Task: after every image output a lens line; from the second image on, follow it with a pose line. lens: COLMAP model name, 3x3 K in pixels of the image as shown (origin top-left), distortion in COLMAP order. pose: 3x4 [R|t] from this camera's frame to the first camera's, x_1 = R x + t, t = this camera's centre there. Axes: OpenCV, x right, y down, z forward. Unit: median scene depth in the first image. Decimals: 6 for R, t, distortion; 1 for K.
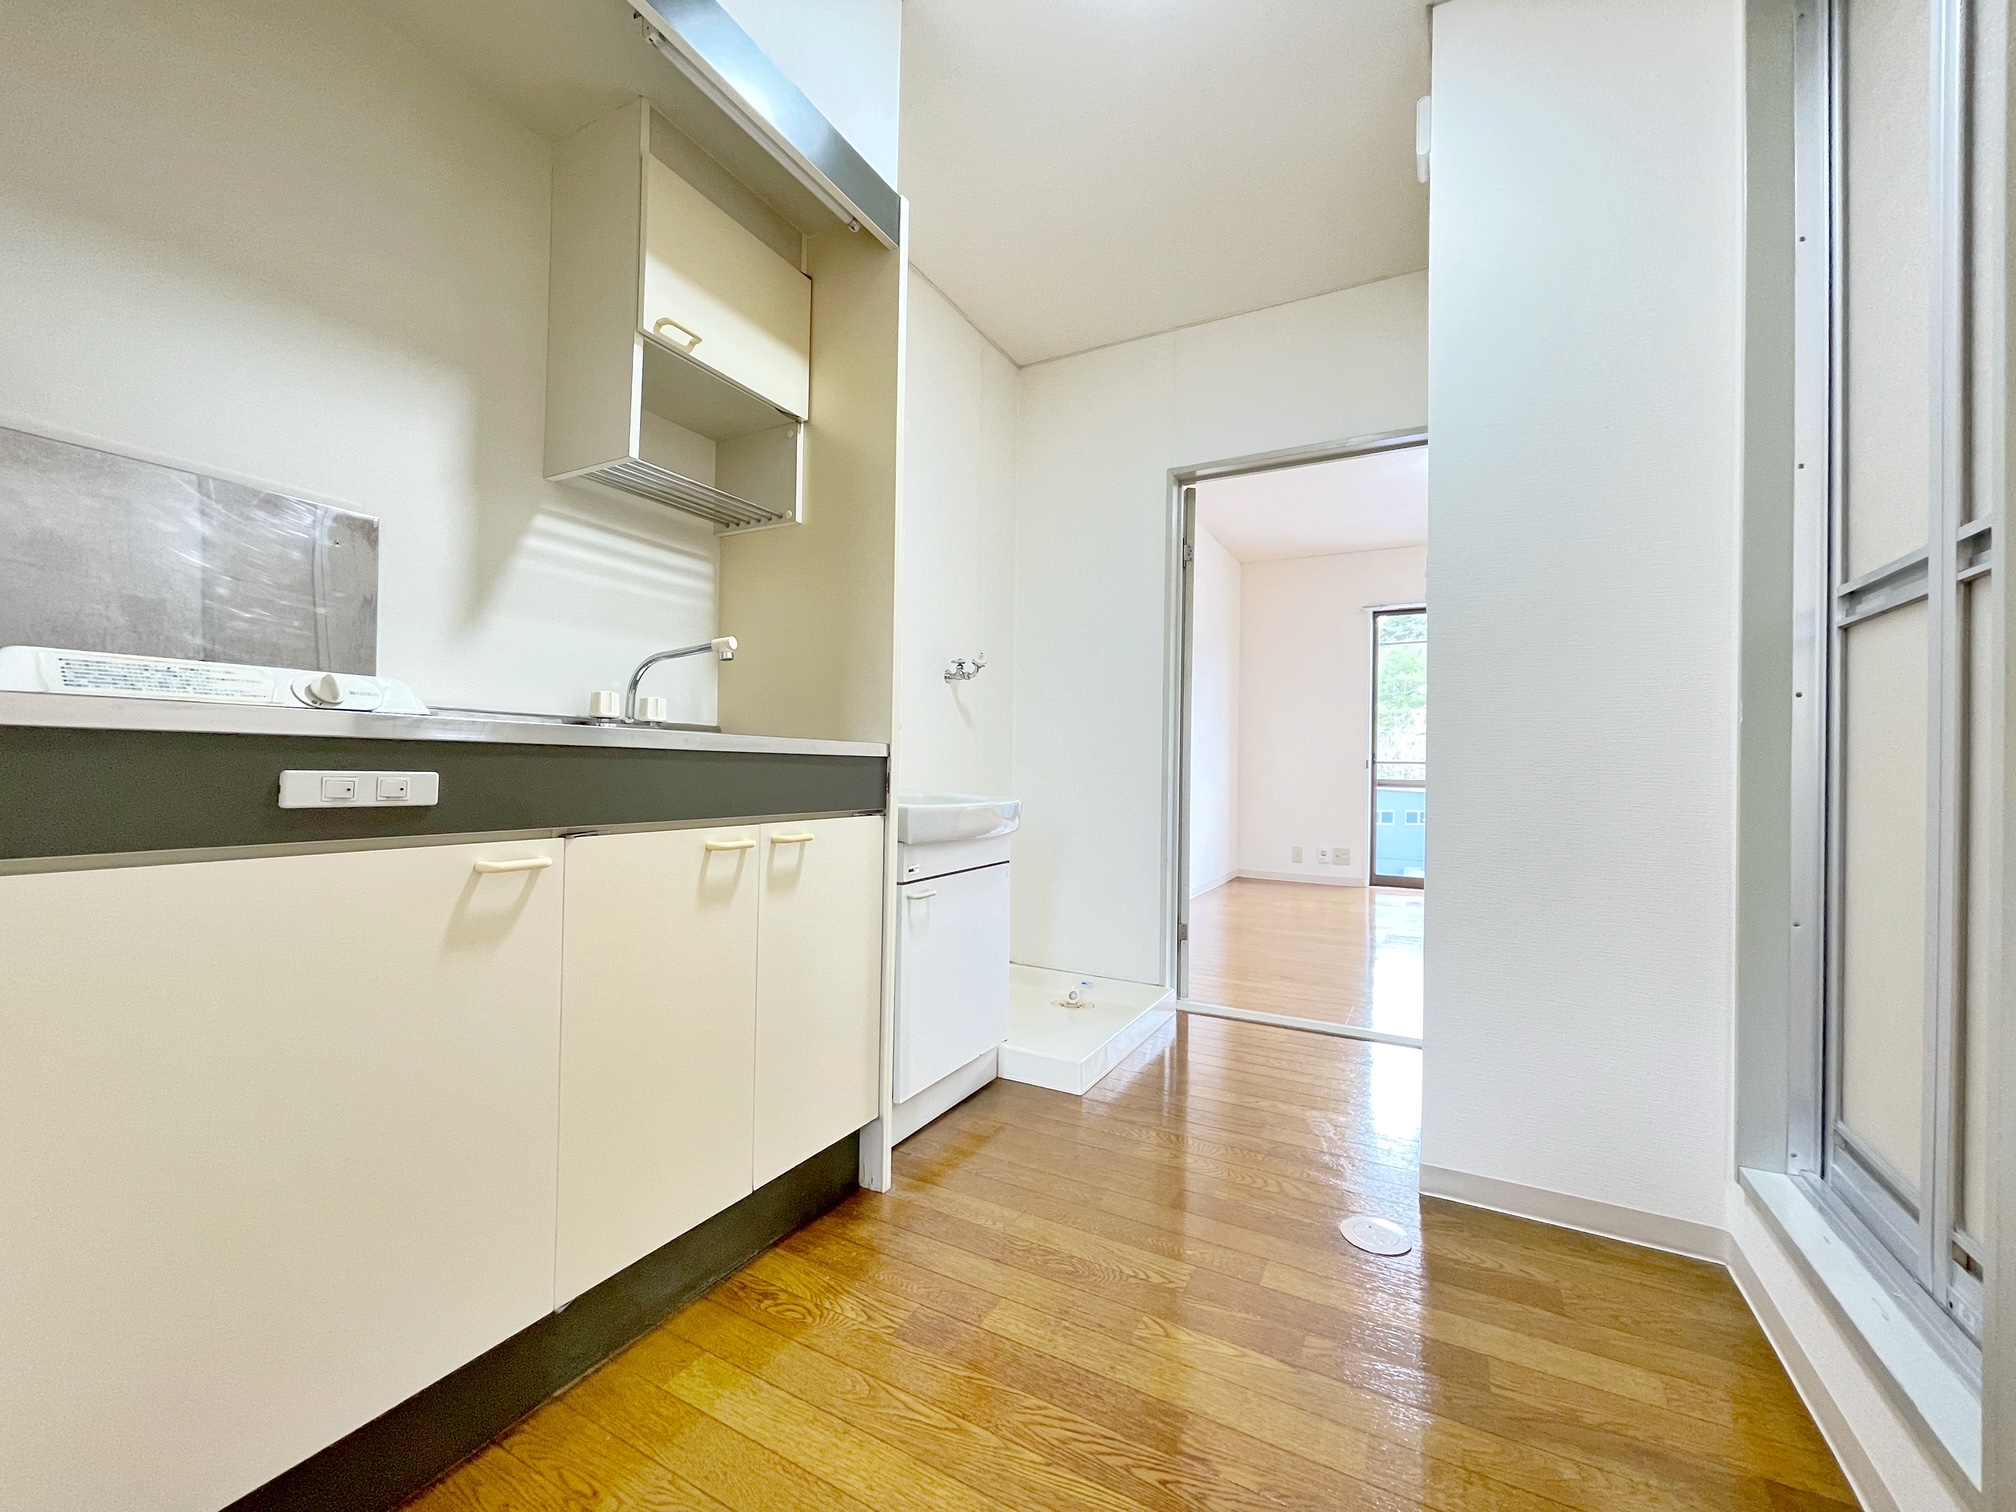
lens RADIAL K [[811.8, 0, 1008.0], [0, 811.8, 756.0], [0, 0, 1]] dist [-0.001362, 0.000210]
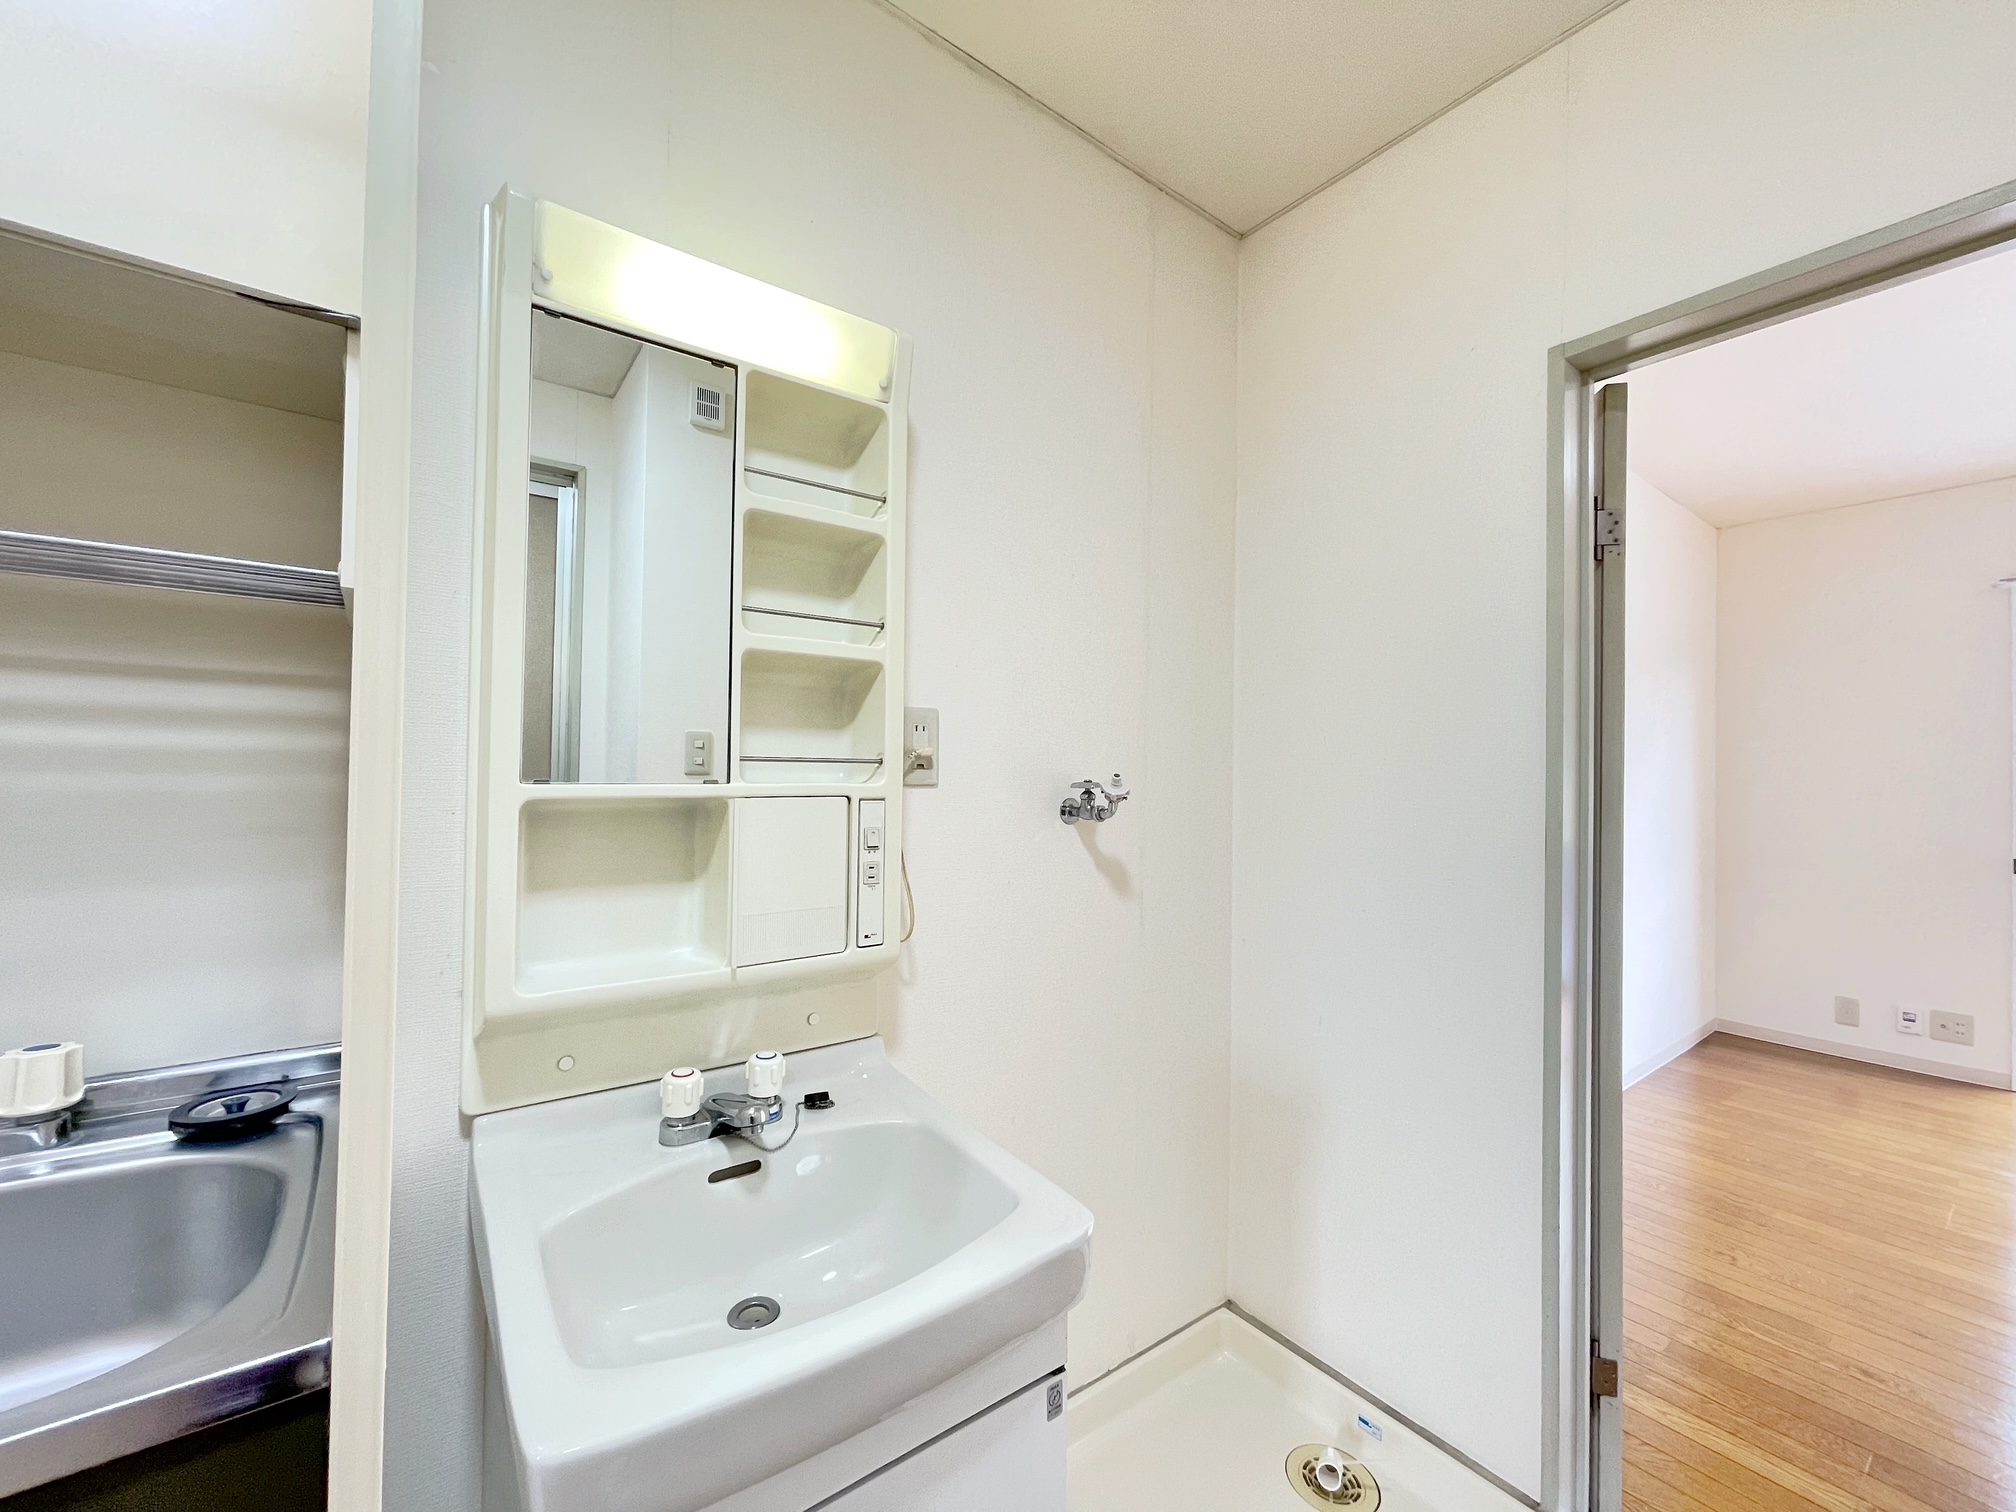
lens RADIAL K [[812.6, 0, 996.3], [0, 812.6, 748.2], [0, 0, 1]] dist [-0.002843, -0.000379]
pose [[0.907102, -0.007729, -0.420841, 0.108554], [-0.000490, 0.999811, -0.019417, -0.126904], [0.420912, 0.017820, 0.906927, 0.479575]]
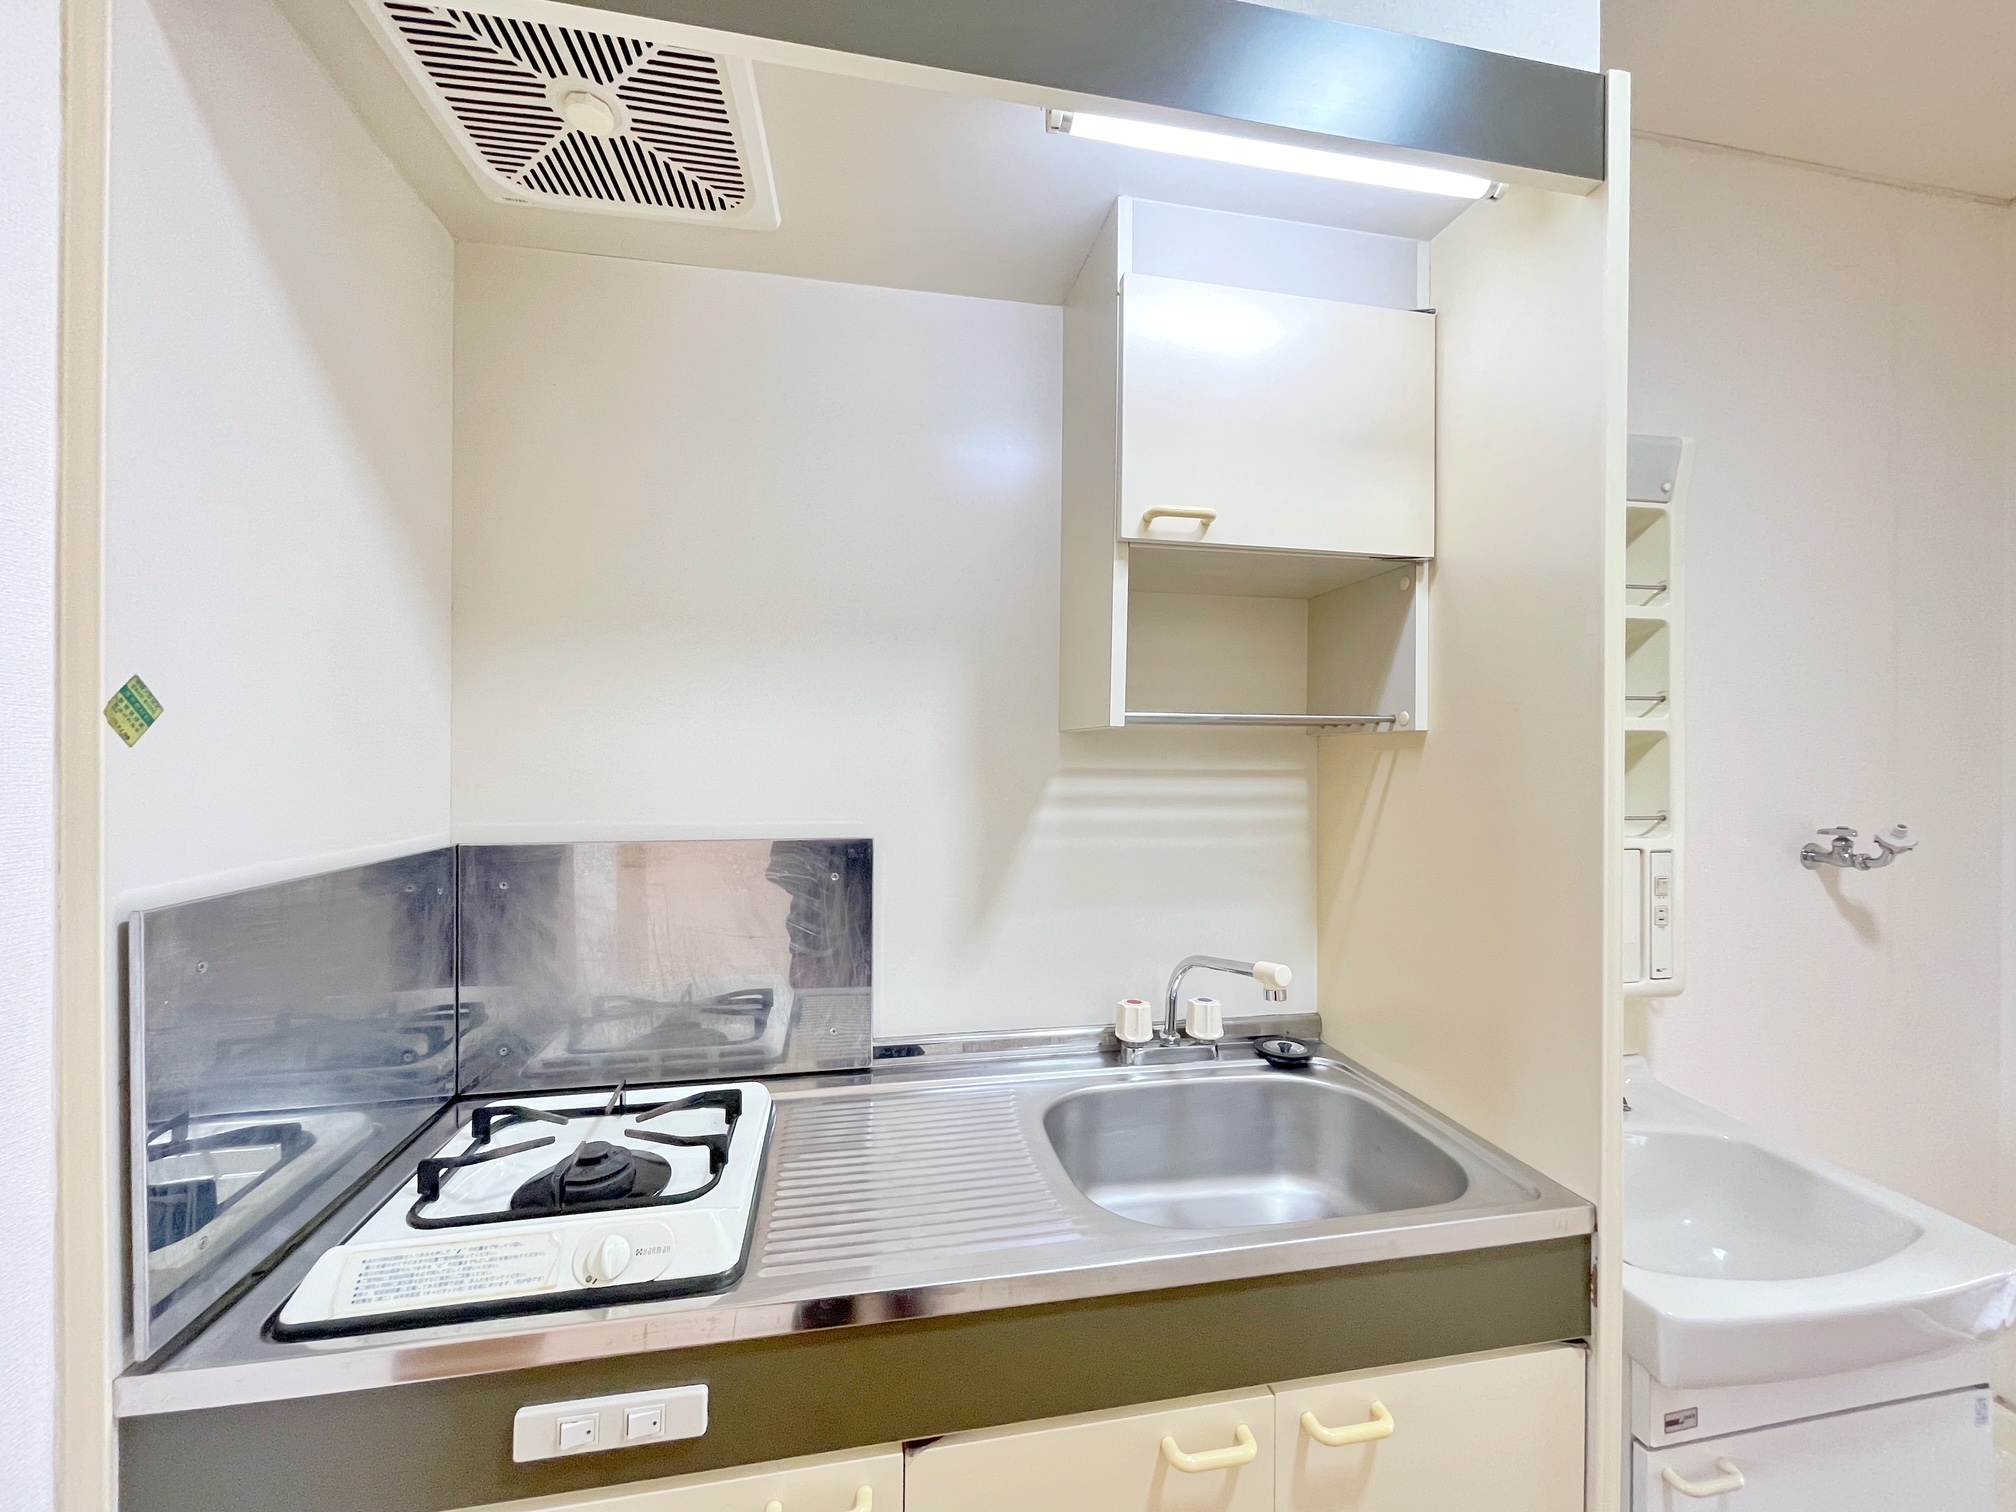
lens RADIAL K [[811.8, 0, 1008.0], [0, 811.8, 756.0], [0, 0, 1]] dist [-0.001362, 0.000210]
pose [[0.634107, -0.006955, -0.773214, 0.004828], [0.011272, 0.999936, 0.000250, -0.167725], [0.773164, -0.008874, 0.634145, 0.241121]]
